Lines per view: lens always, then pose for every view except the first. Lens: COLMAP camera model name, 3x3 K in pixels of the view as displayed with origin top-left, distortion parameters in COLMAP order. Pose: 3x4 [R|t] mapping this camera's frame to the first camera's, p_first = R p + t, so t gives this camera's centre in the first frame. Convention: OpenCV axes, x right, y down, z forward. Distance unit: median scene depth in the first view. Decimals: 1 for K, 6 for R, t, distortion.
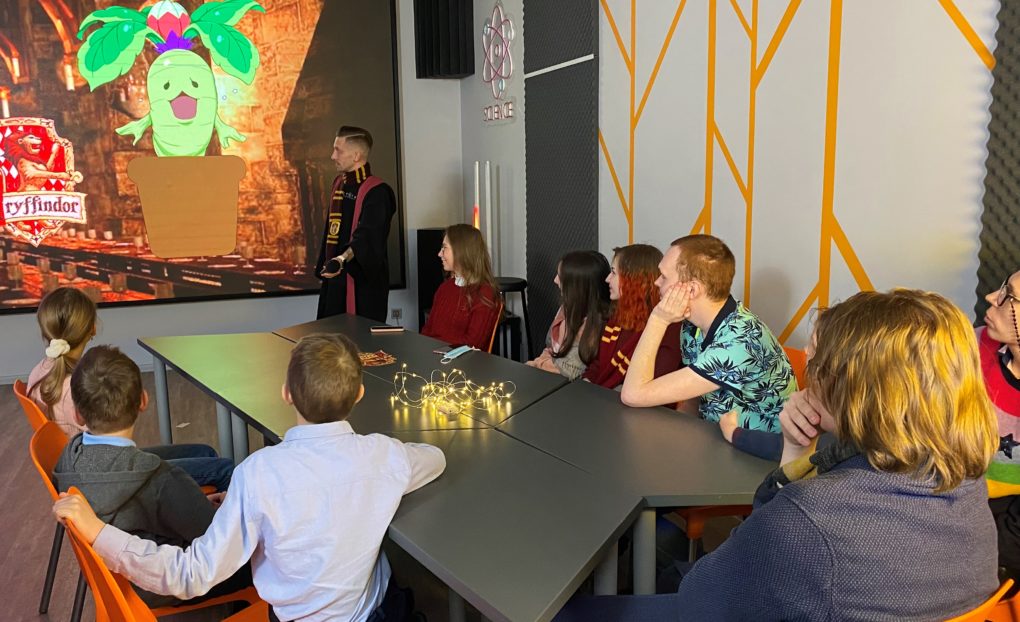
lens RADIAL K [[744.6, 0, 511.0], [0, 744.6, 313.9], [0, 0, 1]] dist [0.007380, 0.000334]
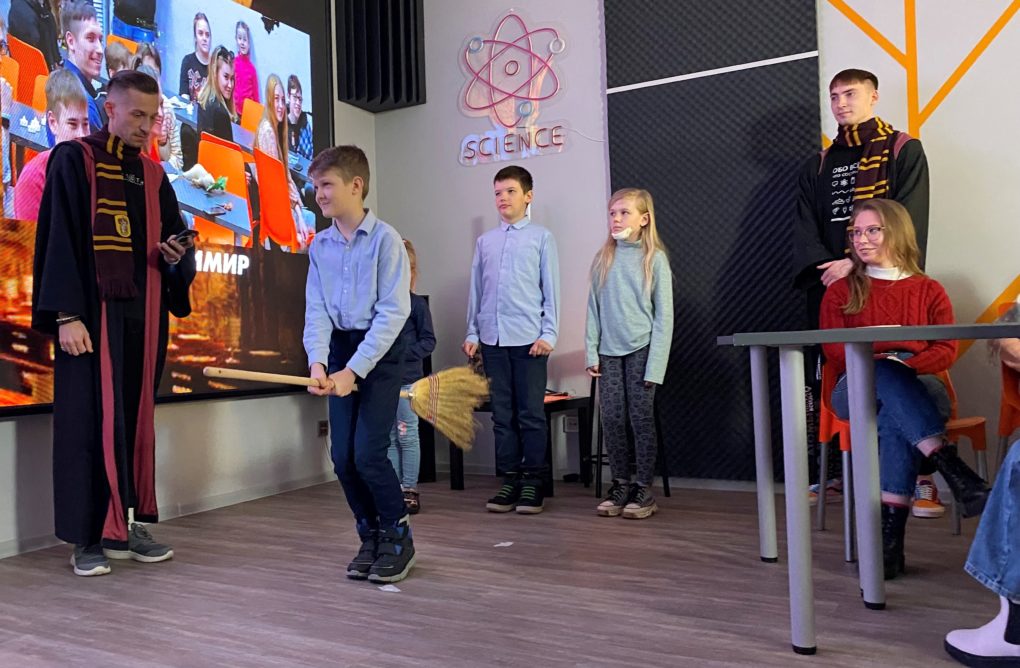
lens RADIAL K [[800.8, 0, 505.8], [0, 800.8, 336.0], [0, 0, 1]] dist [-0.006605, -0.001589]
pose [[0.818931, -0.011366, 0.573780, -0.488322], [0.113083, 0.983398, -0.141919, 0.043906], [-0.562641, 0.181107, 0.806620, 0.353375]]
